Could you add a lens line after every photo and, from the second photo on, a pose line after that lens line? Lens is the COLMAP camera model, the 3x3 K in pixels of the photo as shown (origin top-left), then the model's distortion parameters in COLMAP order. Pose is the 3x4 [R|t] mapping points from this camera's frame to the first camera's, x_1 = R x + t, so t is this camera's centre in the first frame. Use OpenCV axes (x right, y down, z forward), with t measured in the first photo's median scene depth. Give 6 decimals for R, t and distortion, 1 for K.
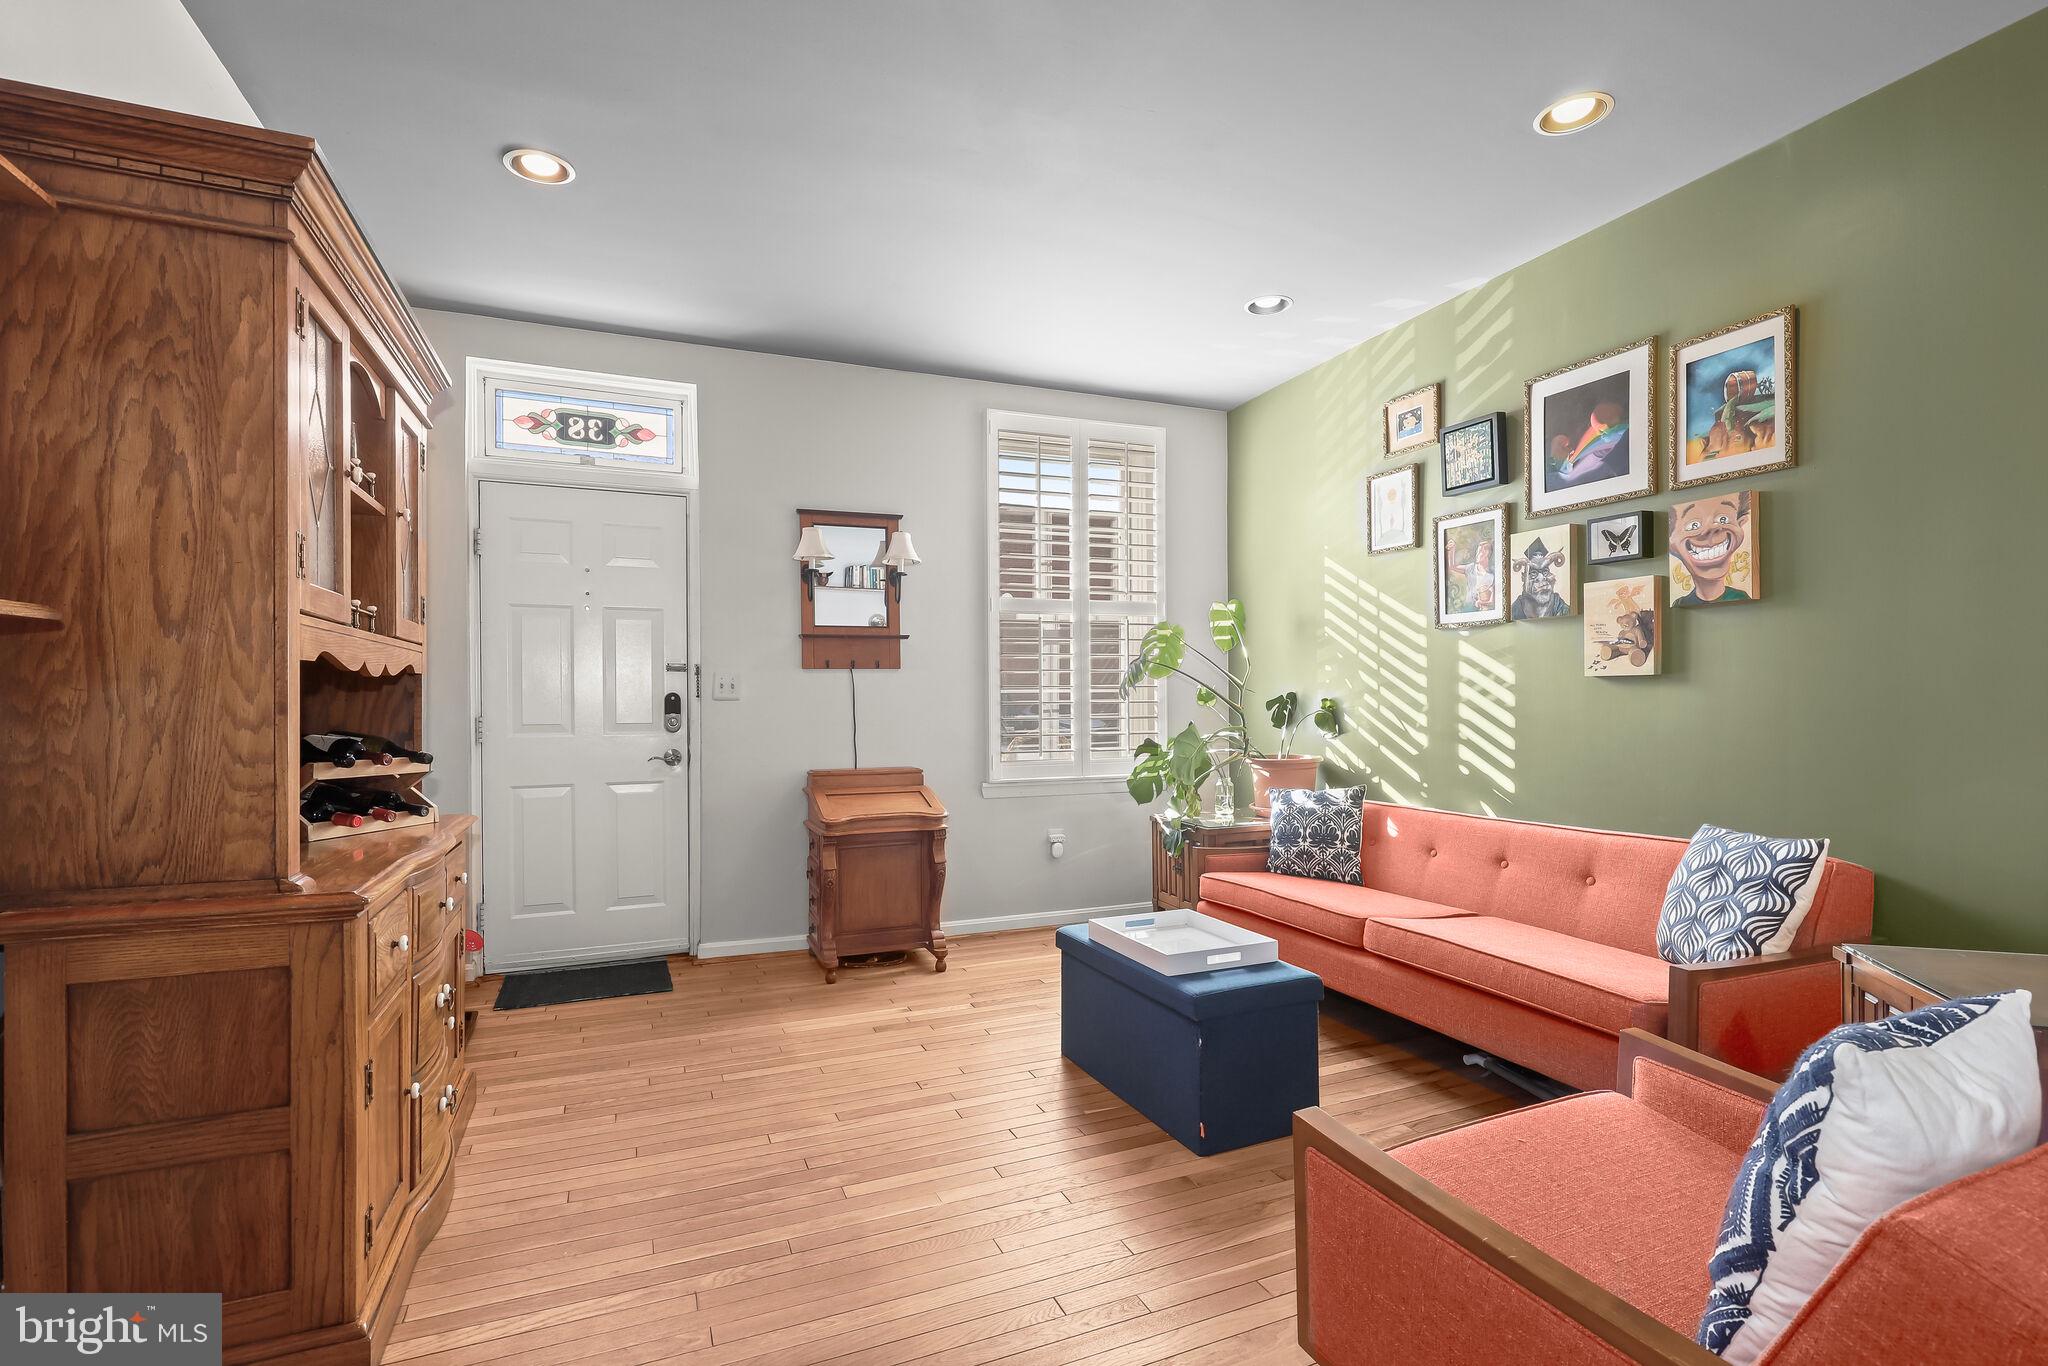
lens RADIAL K [[932.4, 0, 1026.0], [0, 932.4, 712.2], [0, 0, 1]] dist [-0.000415, -0.000188]
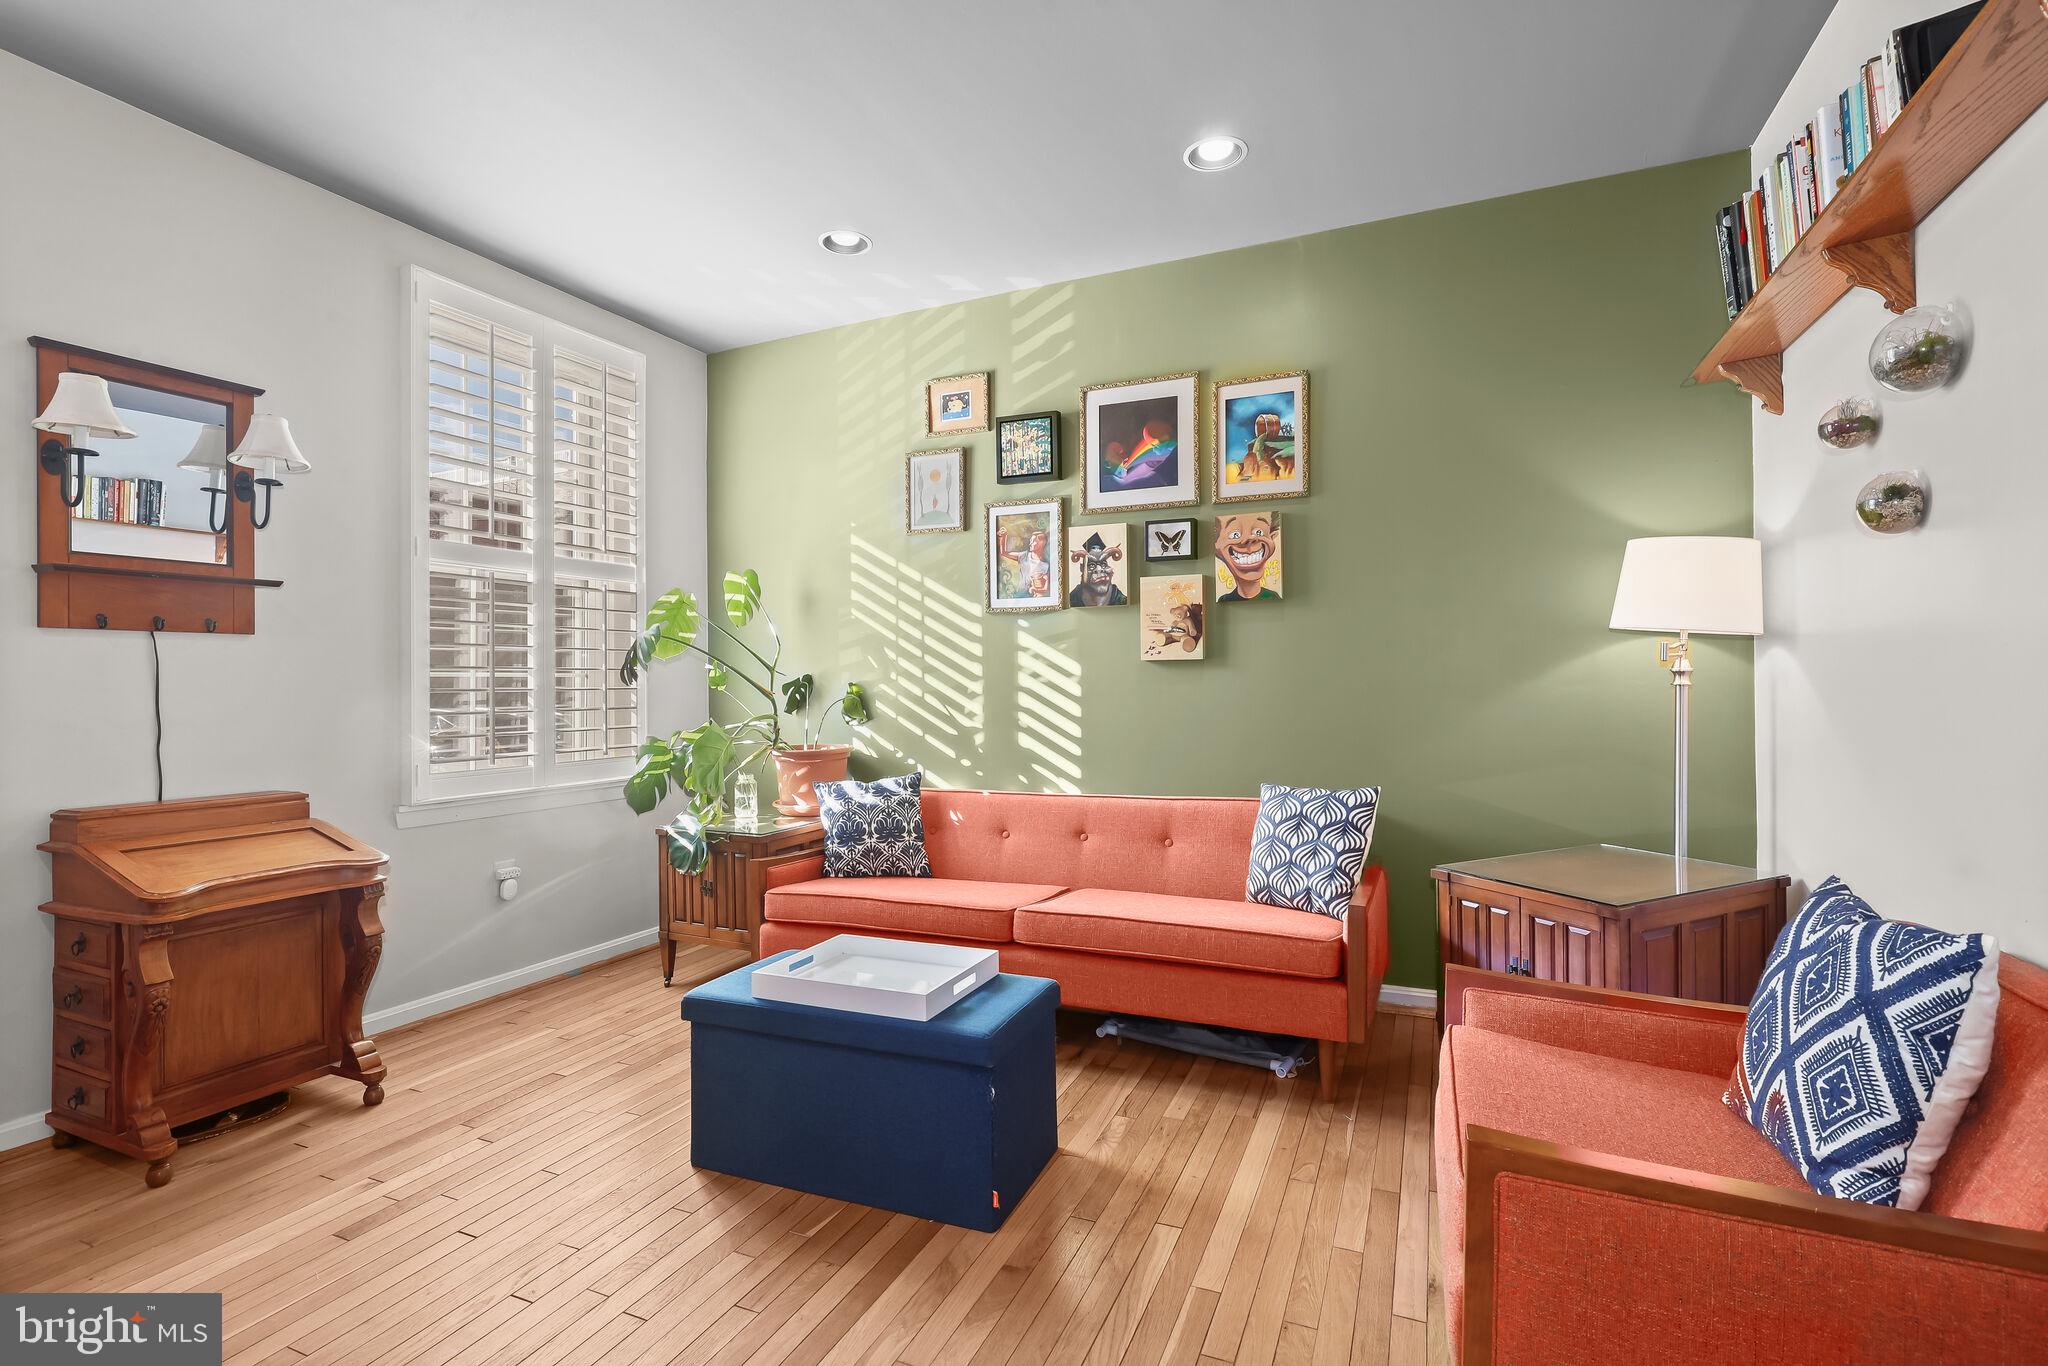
lens RADIAL K [[932.4, 0, 1027.5], [0, 932.4, 680.2], [0, 0, 1]] dist [-0.000415, -0.000188]
pose [[0.729195, 0.002773, 0.684301, -0.217191], [0.014789, 0.999694, -0.019809, 0.004665], [-0.684146, 0.024565, 0.728931, 0.227943]]
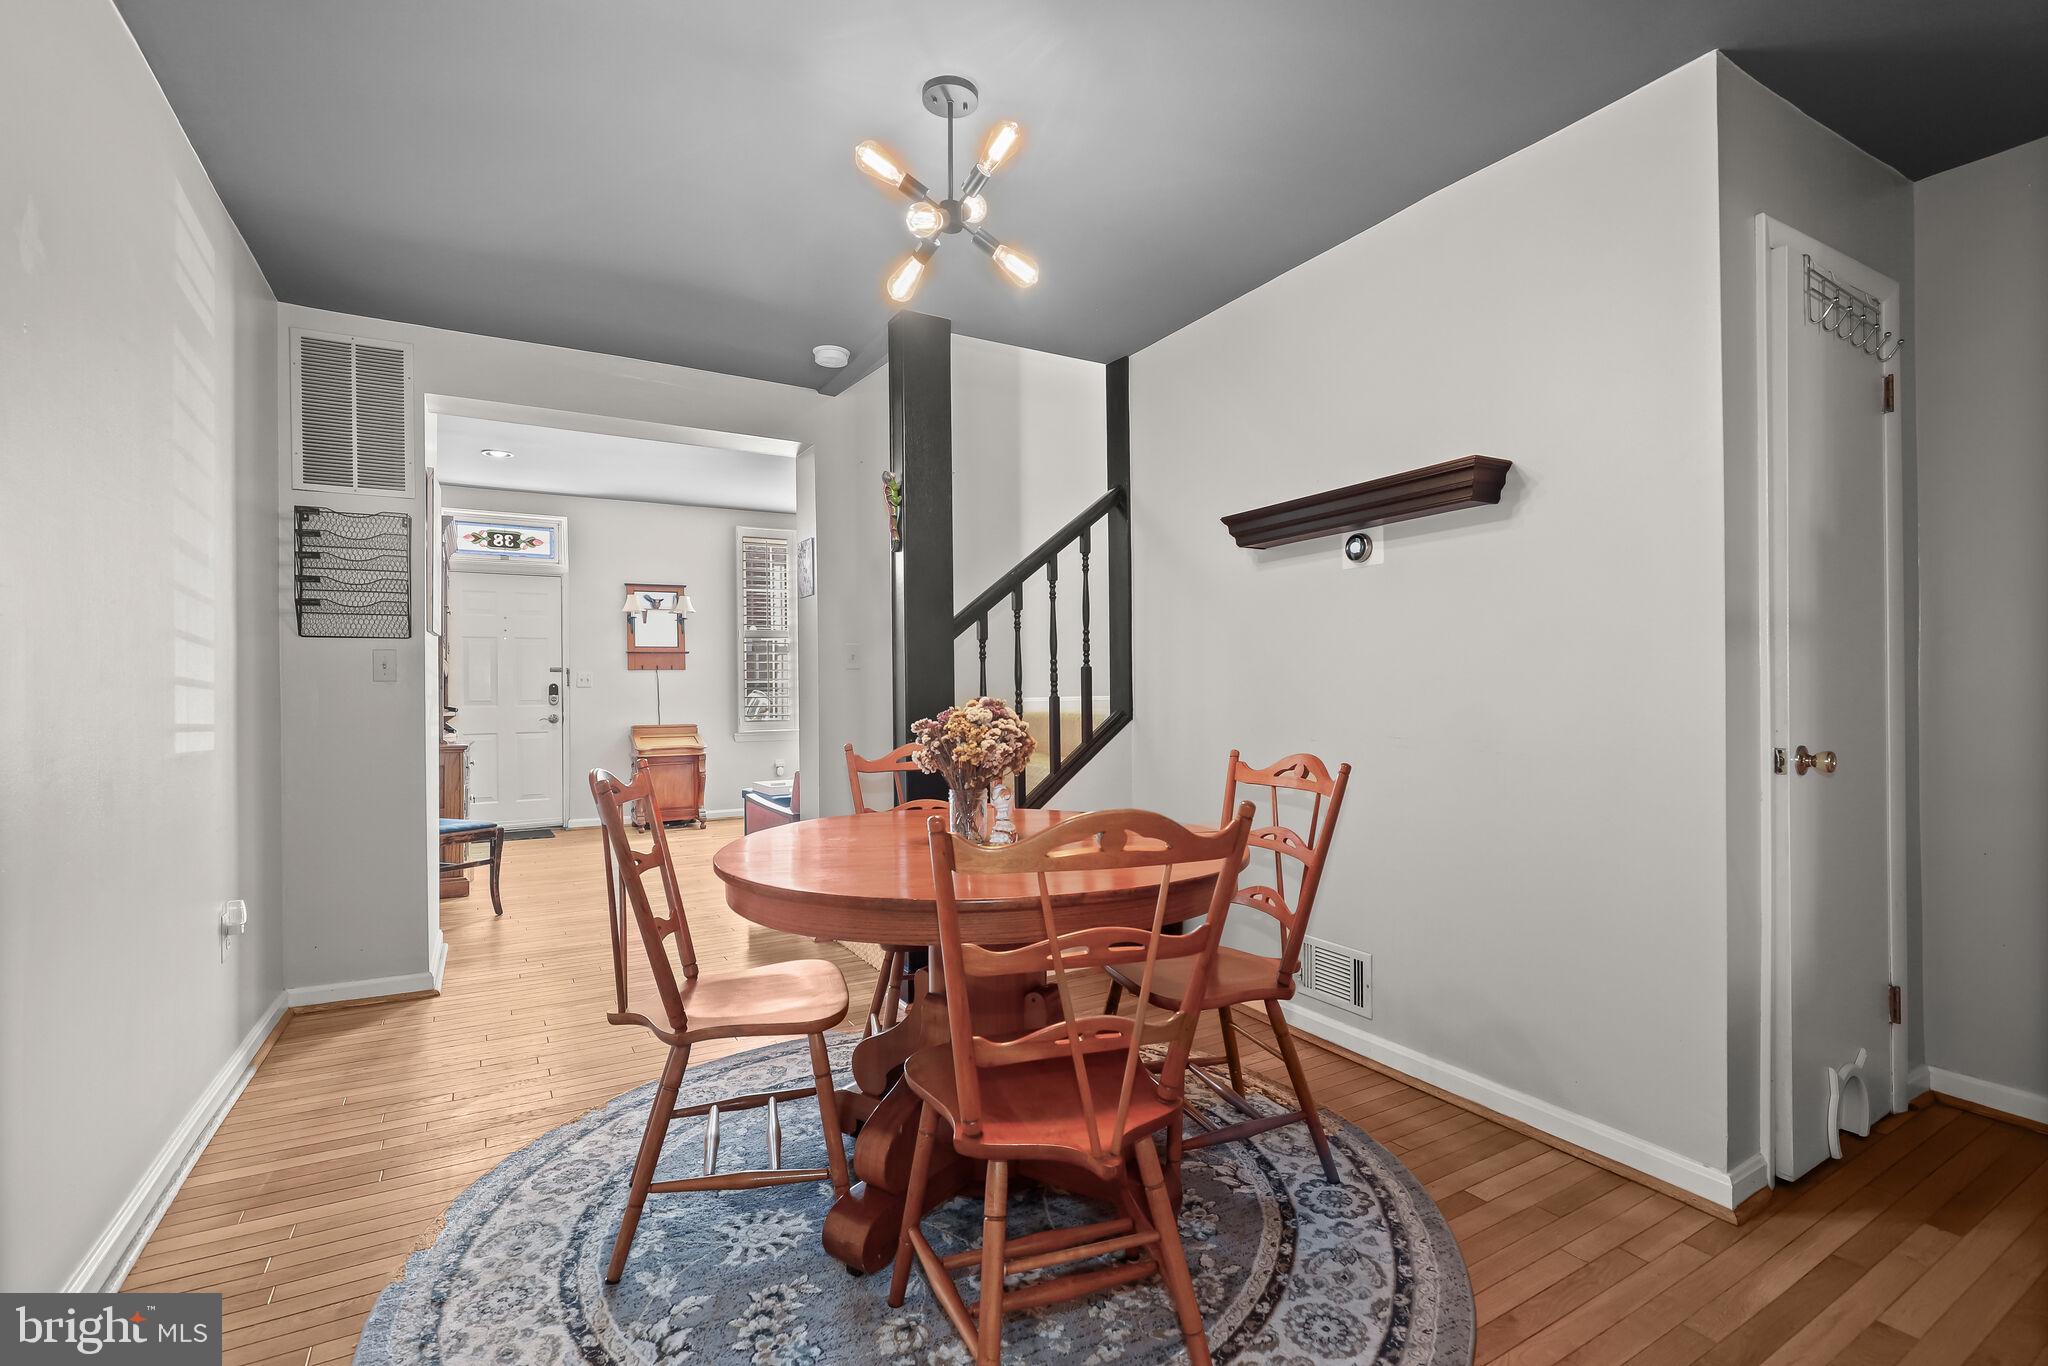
lens RADIAL K [[932.4, 0, 1027.9], [0, 932.4, 691.8], [0, 0, 1]] dist [-0.000415, -0.000188]
pose [[0.991930, -0.004783, 0.126697, 0.349060], [0.006040, 0.999936, -0.009536, 0.020595], [-0.126644, 0.010224, 0.991896, -1.040946]]
